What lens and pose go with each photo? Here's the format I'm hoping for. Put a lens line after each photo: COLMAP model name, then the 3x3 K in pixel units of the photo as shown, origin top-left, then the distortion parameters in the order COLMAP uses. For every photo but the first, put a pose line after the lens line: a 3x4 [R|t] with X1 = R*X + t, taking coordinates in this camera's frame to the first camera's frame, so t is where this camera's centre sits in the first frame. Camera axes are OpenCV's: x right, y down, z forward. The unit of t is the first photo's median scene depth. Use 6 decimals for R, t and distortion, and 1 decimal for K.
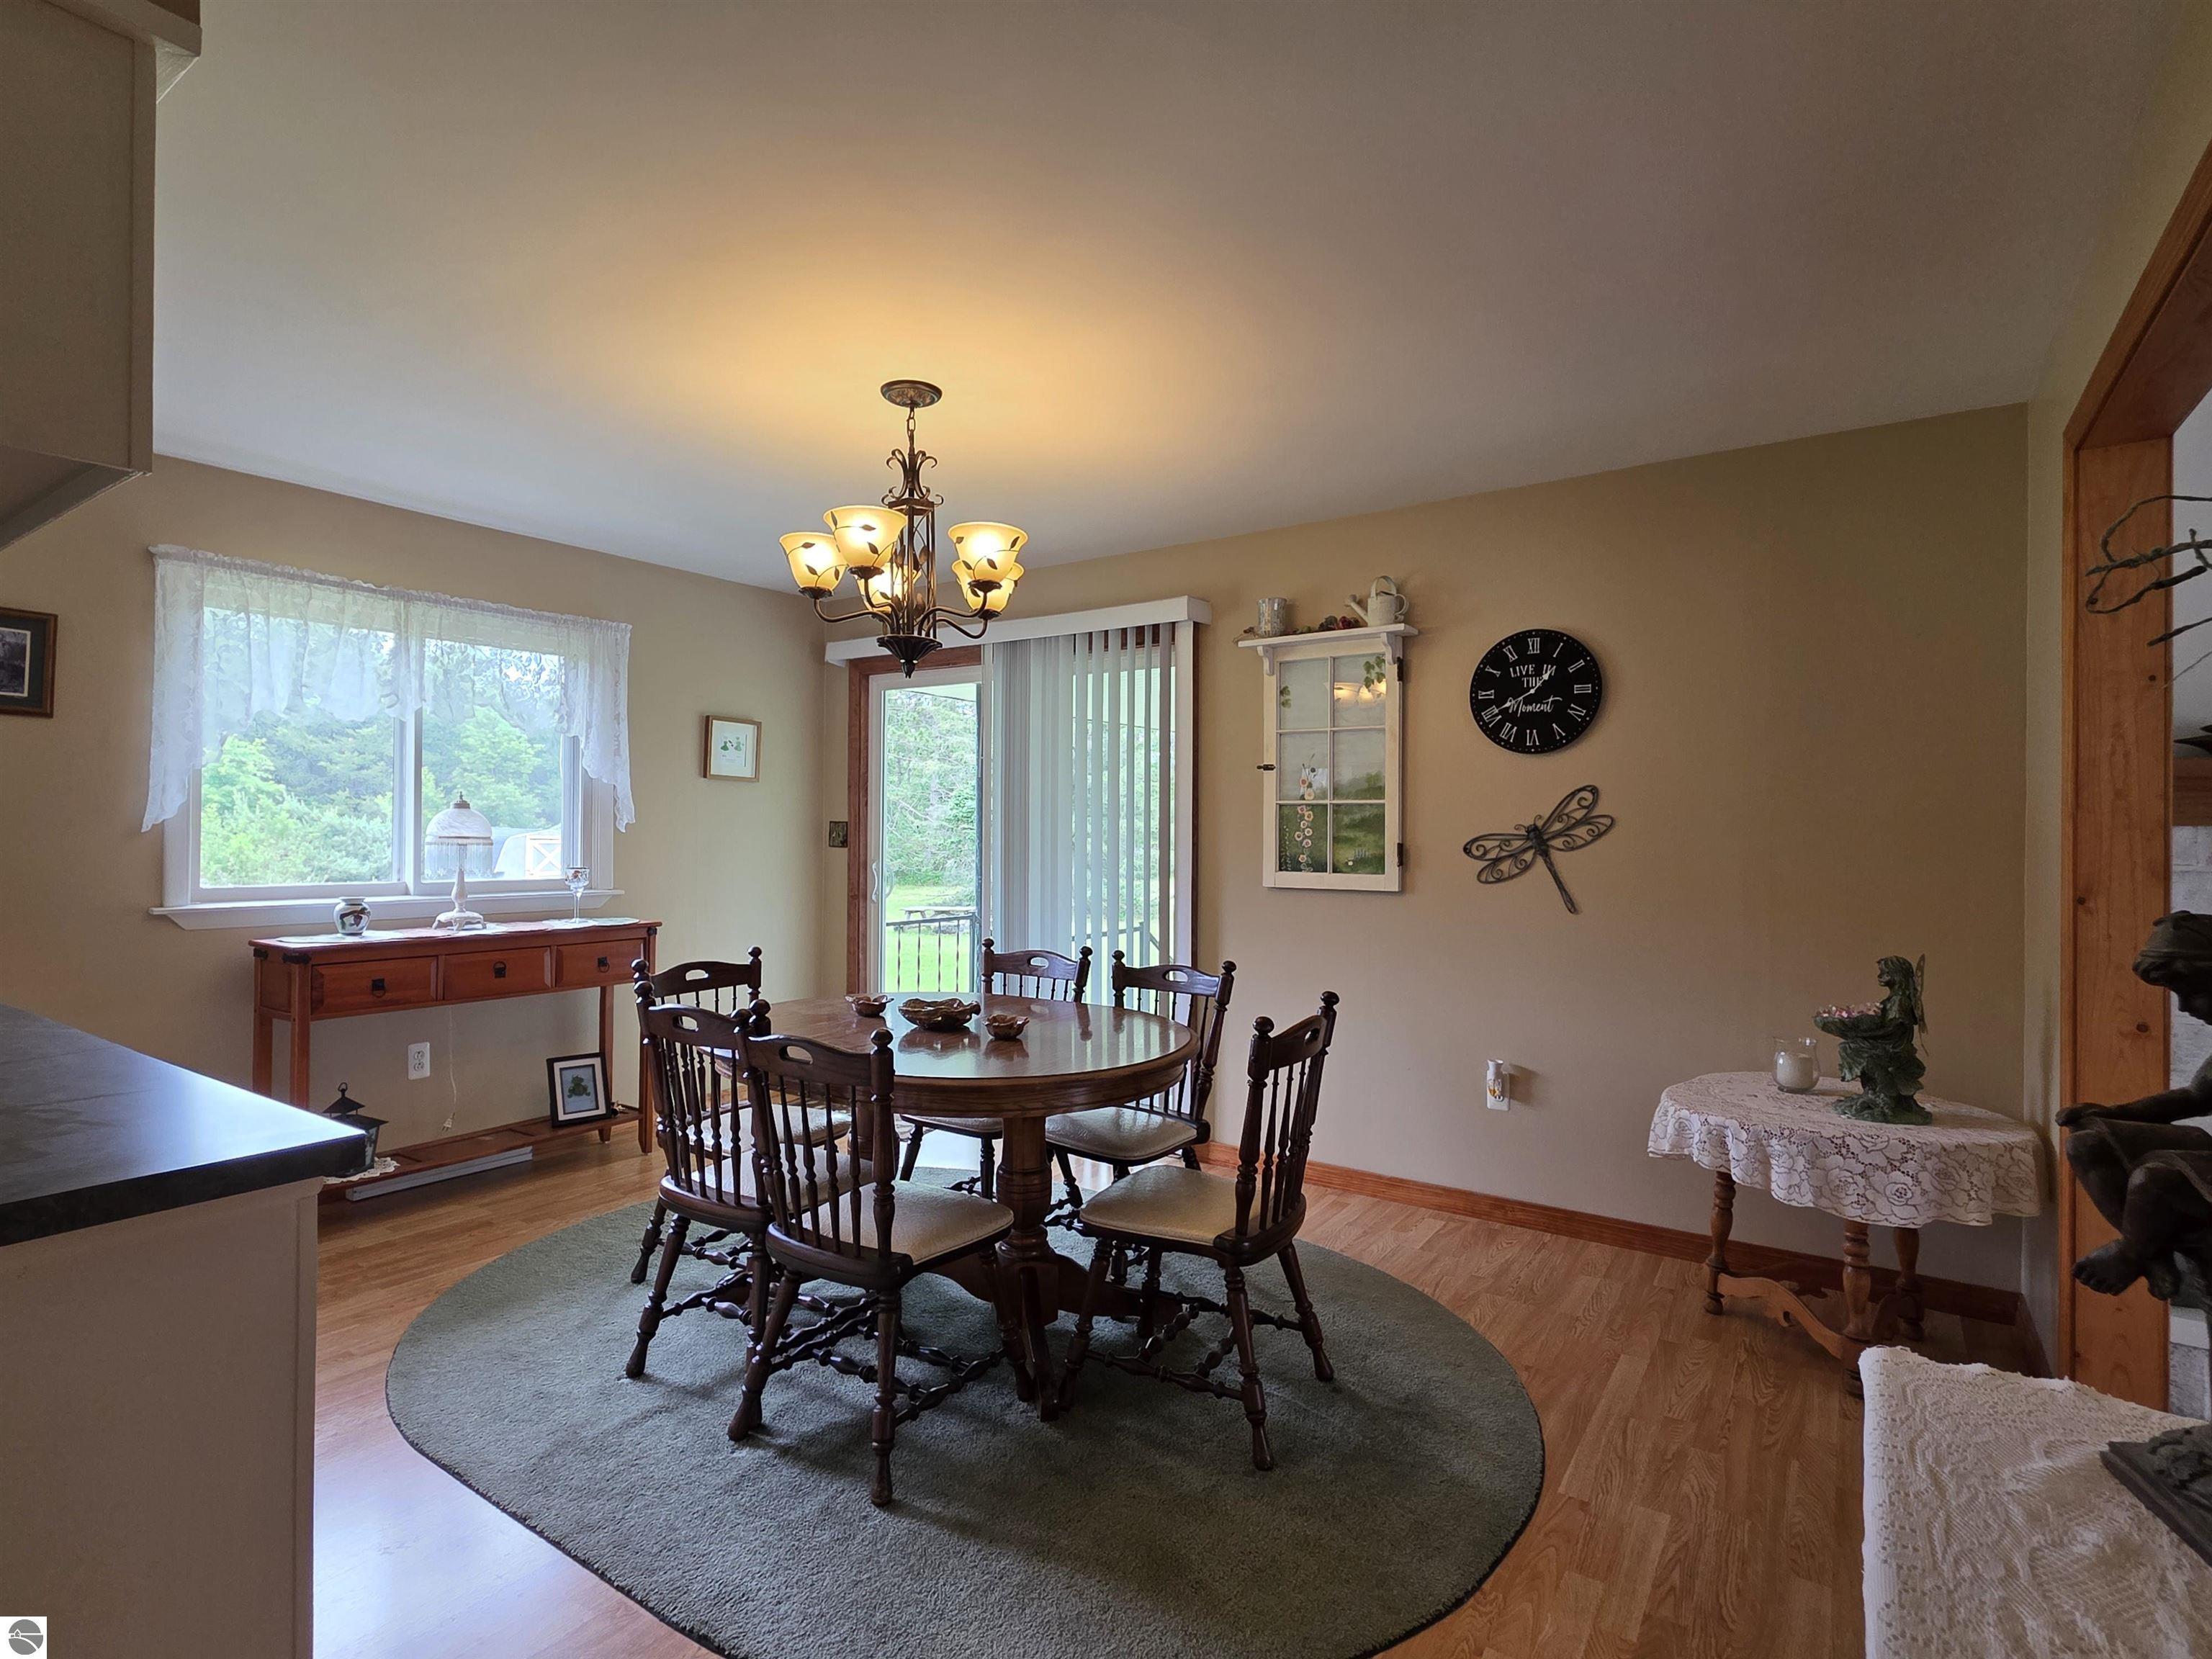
lens RADIAL K [[1105.0, 0, 1101.2], [0, 1105.0, 824.2], [0, 0, 1]] dist [0.000420, 0.001348]
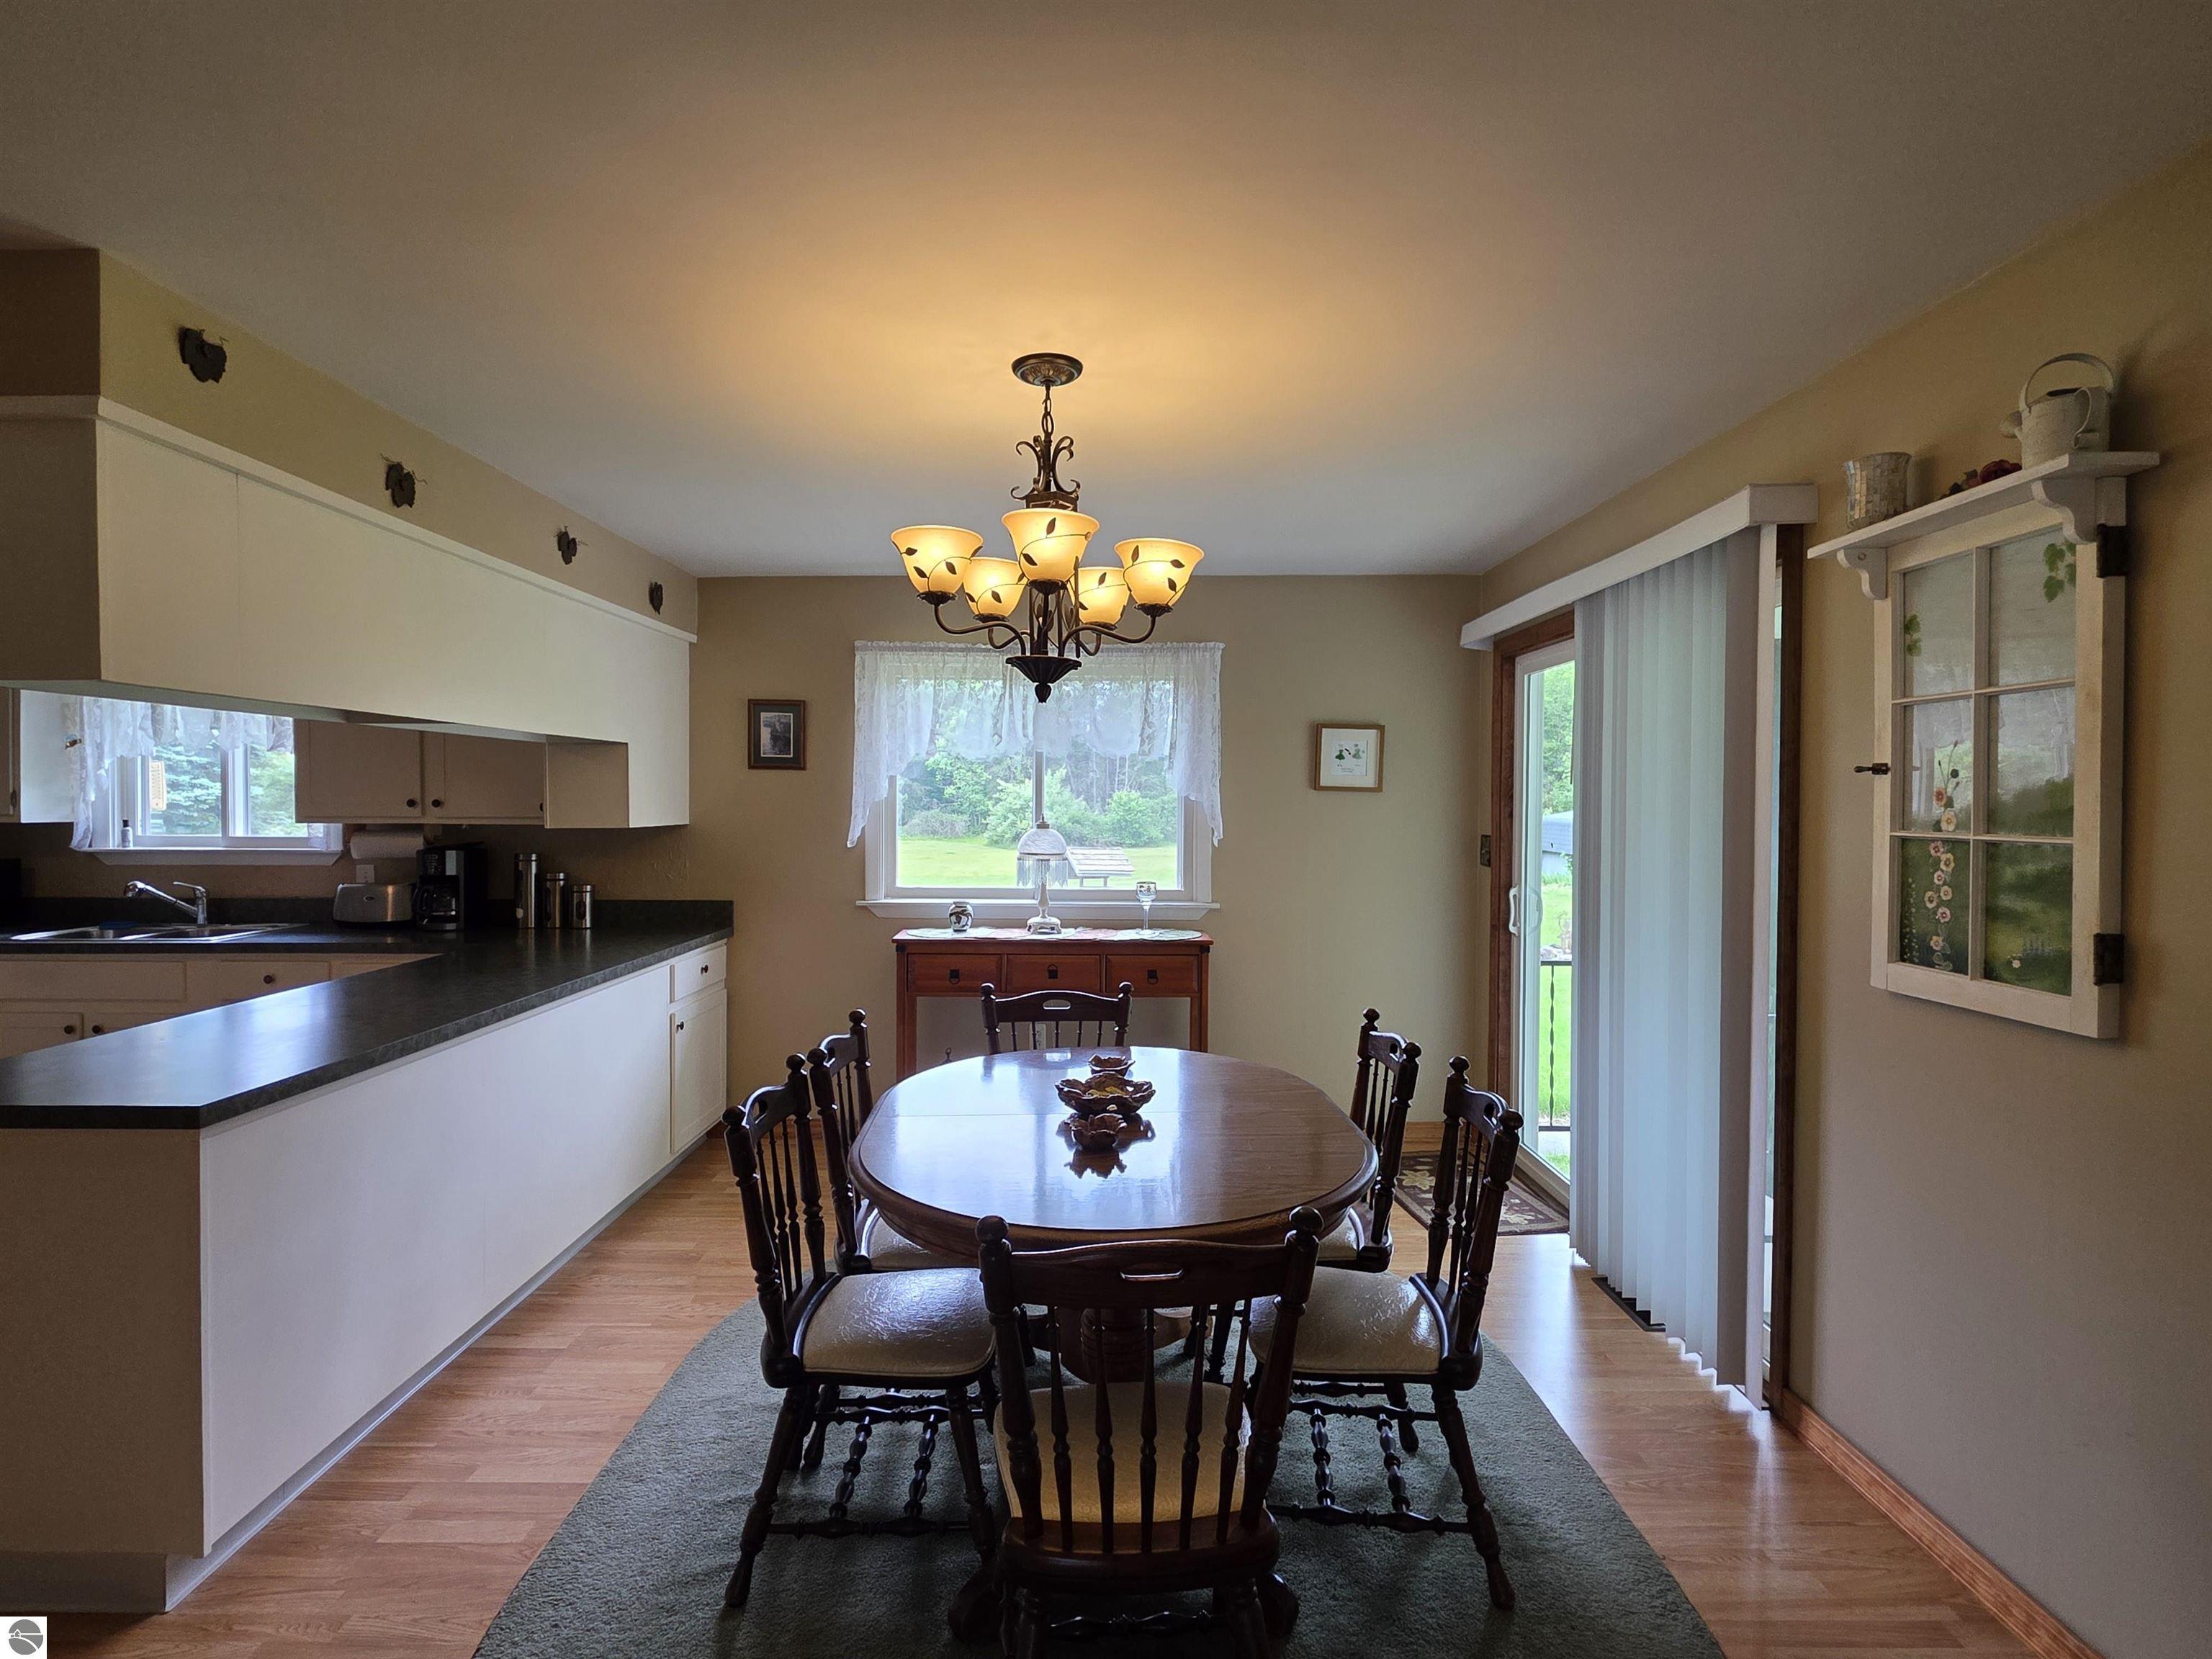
lens RADIAL K [[1105.0, 0, 1099.3], [0, 1105.0, 831.7], [0, 0, 1]] dist [0.000420, 0.001348]
pose [[0.565073, 0.016513, -0.824875, 0.409710], [0.005121, 0.999710, 0.023521, -0.037661], [0.825025, -0.017515, 0.564825, 0.400073]]
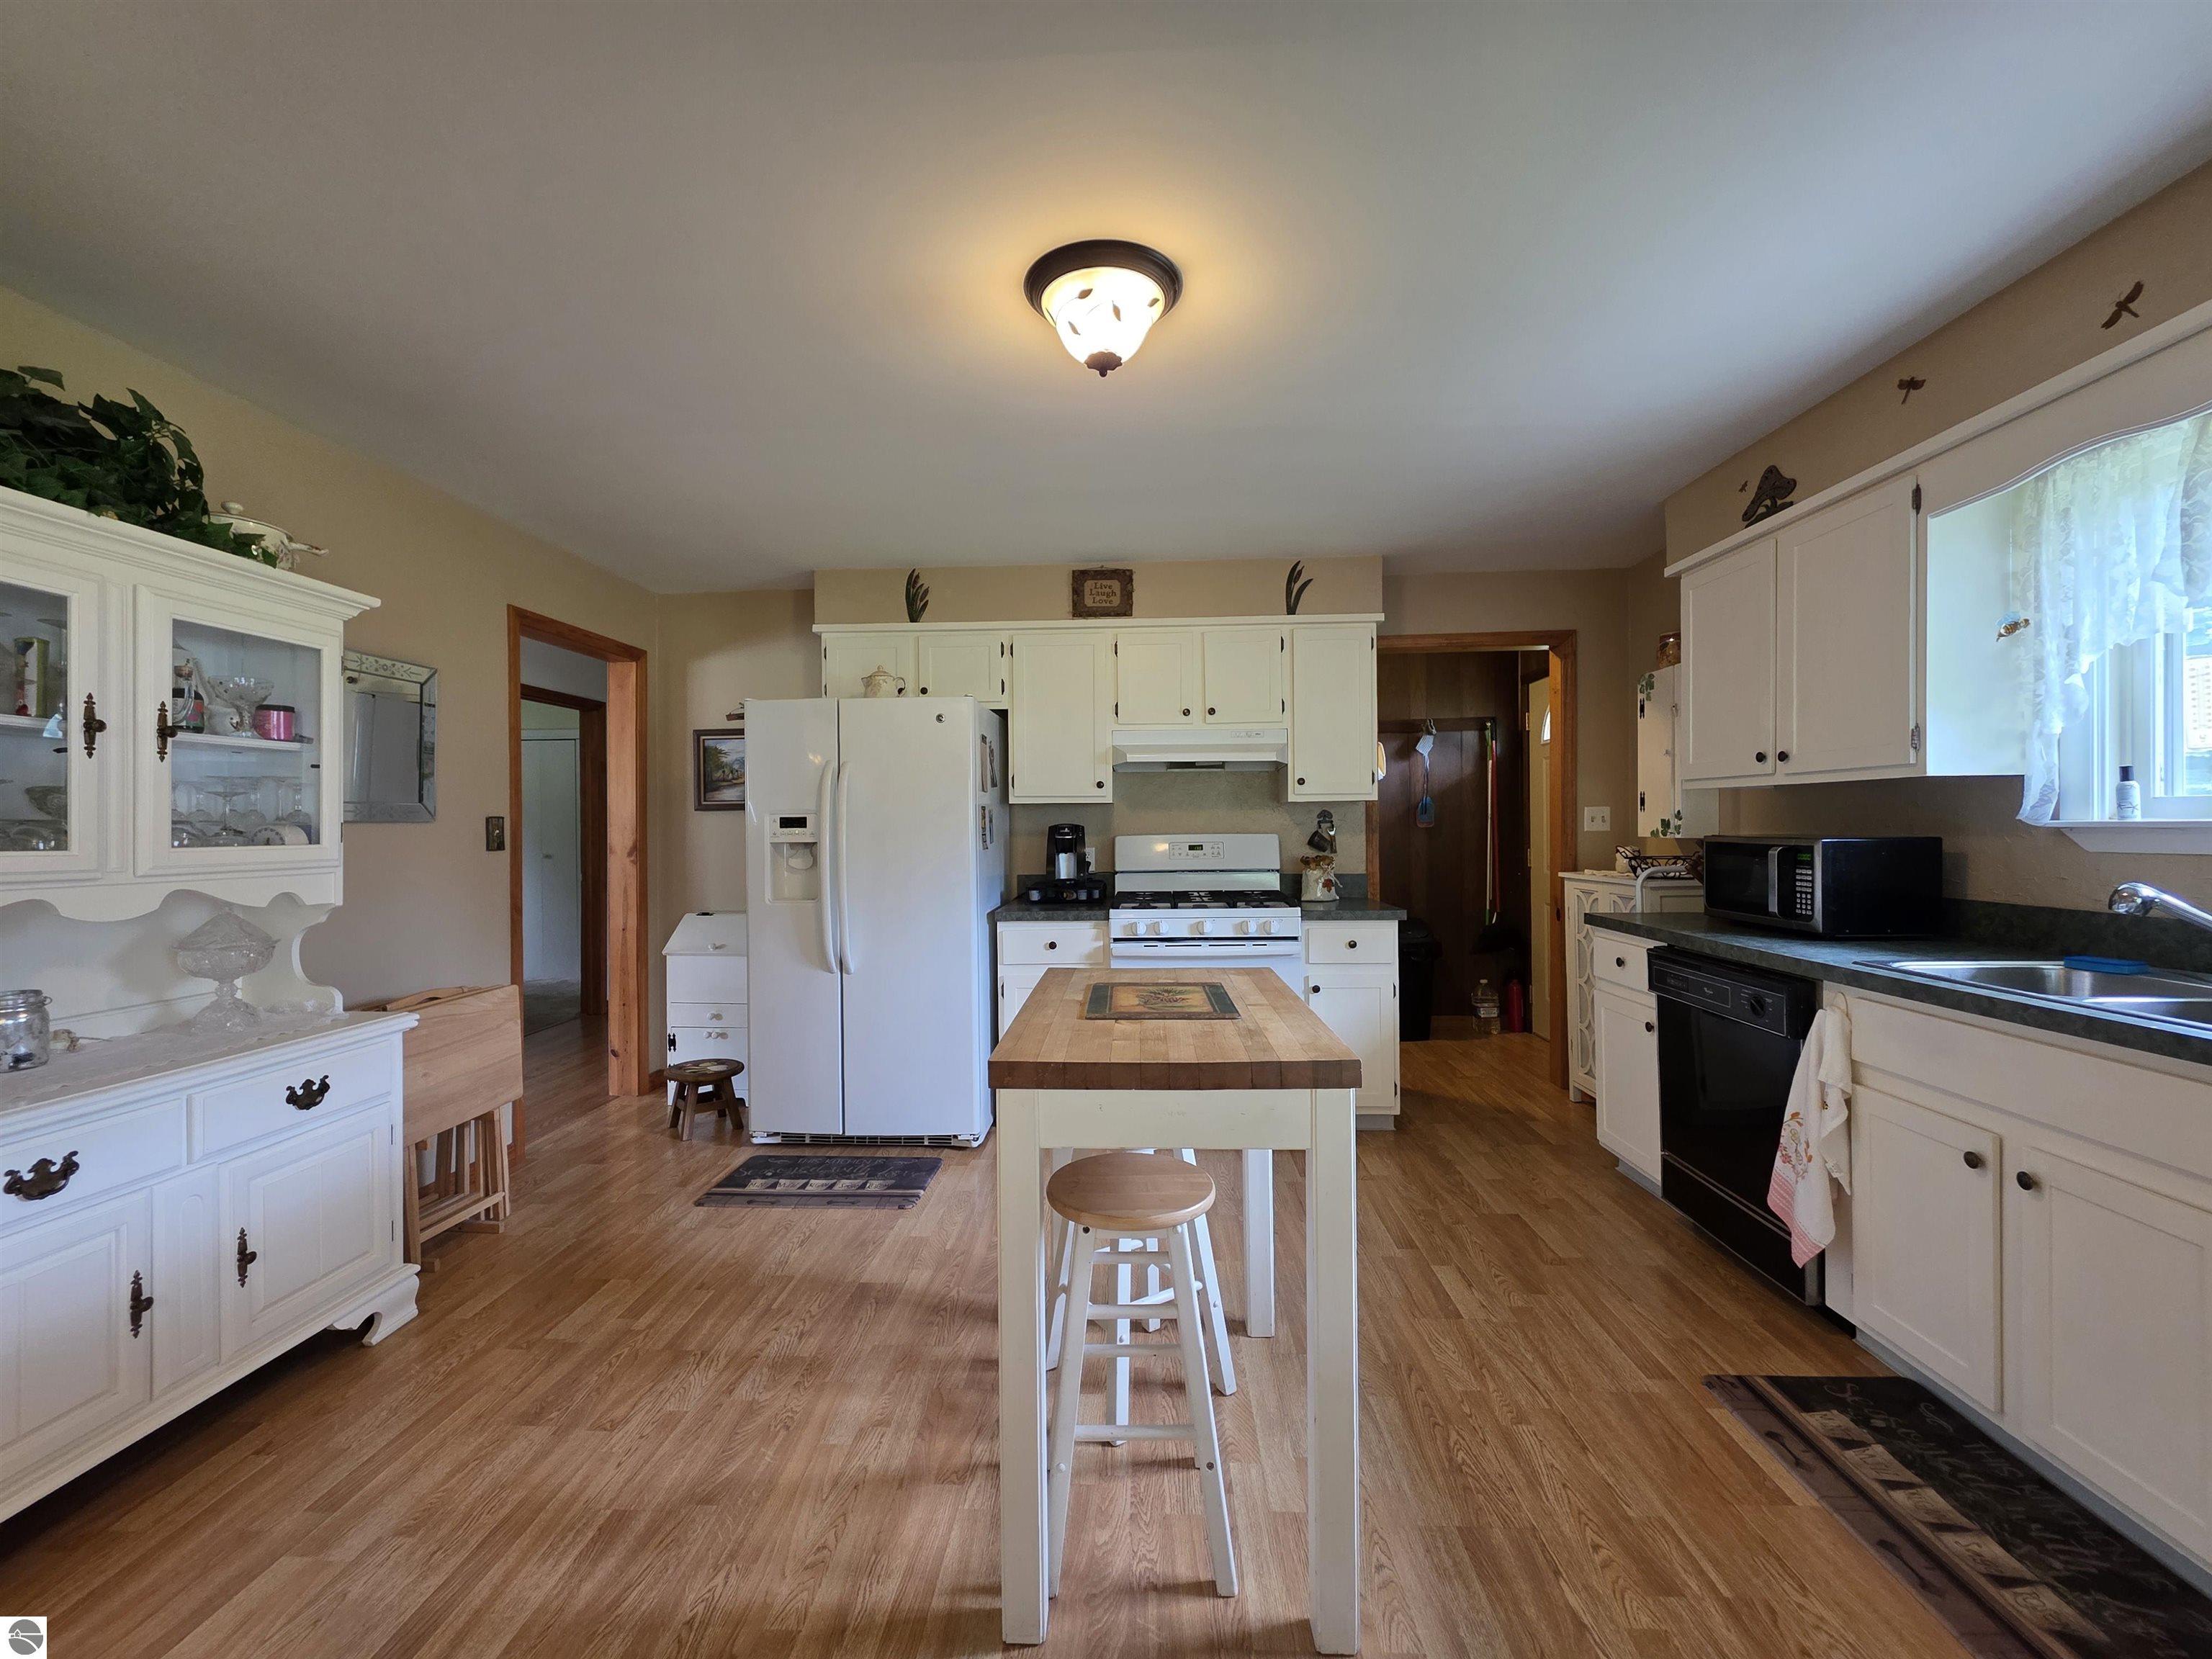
lens RADIAL K [[887.6, 0, 1103.1], [0, 887.6, 824.8], [0, 0, 1]] dist [0.002870, -0.001070]
pose [[-0.852339, 0.001857, -0.522986, -0.436322], [0.008888, 0.999901, -0.010935, 0.007342], [0.522914, -0.013968, -0.852271, 0.332111]]
